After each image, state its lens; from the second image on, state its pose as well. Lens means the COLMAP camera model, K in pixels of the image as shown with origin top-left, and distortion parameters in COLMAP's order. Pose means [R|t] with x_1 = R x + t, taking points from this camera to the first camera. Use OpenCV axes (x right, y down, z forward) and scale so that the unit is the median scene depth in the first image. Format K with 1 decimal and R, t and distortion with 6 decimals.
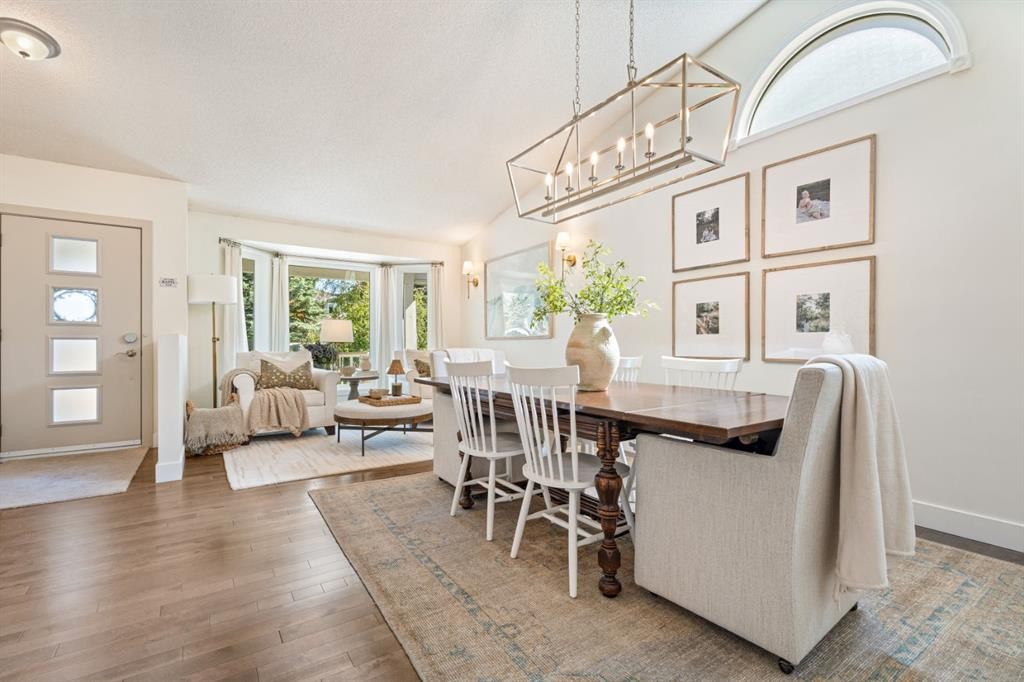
lens RADIAL K [[452.9, 0, 512.0], [0, 452.9, 341.0], [0, 0, 1]] dist [0.024133, 0.000094]
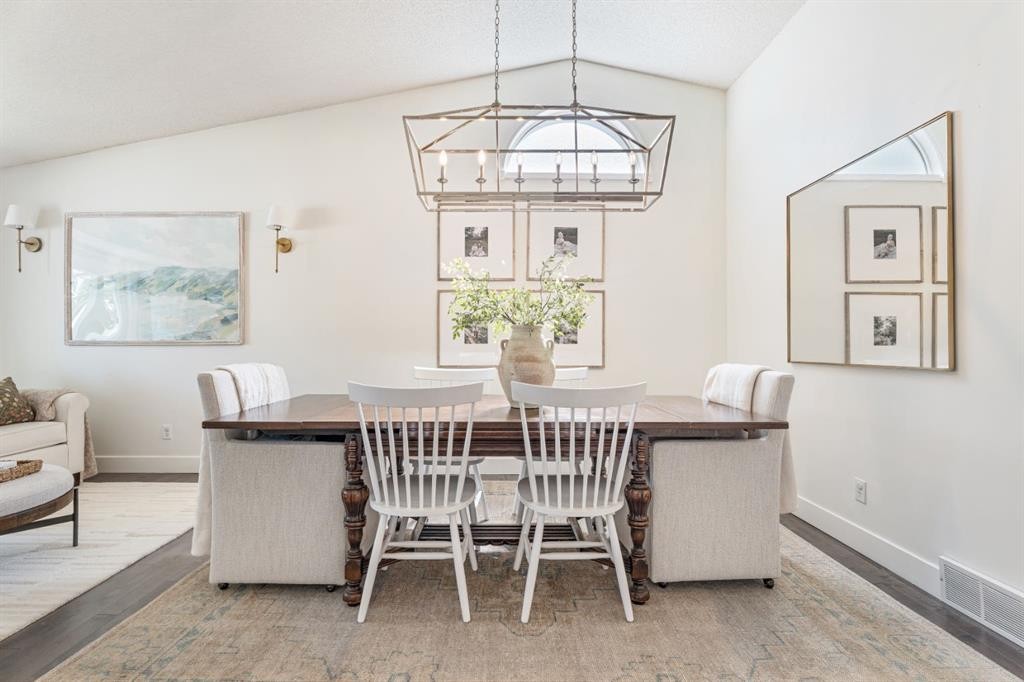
lens RADIAL K [[470.3, 0, 499.1], [0, 470.3, 338.8], [0, 0, 1]] dist [0.008895, -0.000757]
pose [[0.569863, 0.014641, 0.821609, -0.349178], [-0.005642, 0.999887, -0.013905, -0.009521], [-0.821720, 0.003289, 0.569882, 0.268519]]
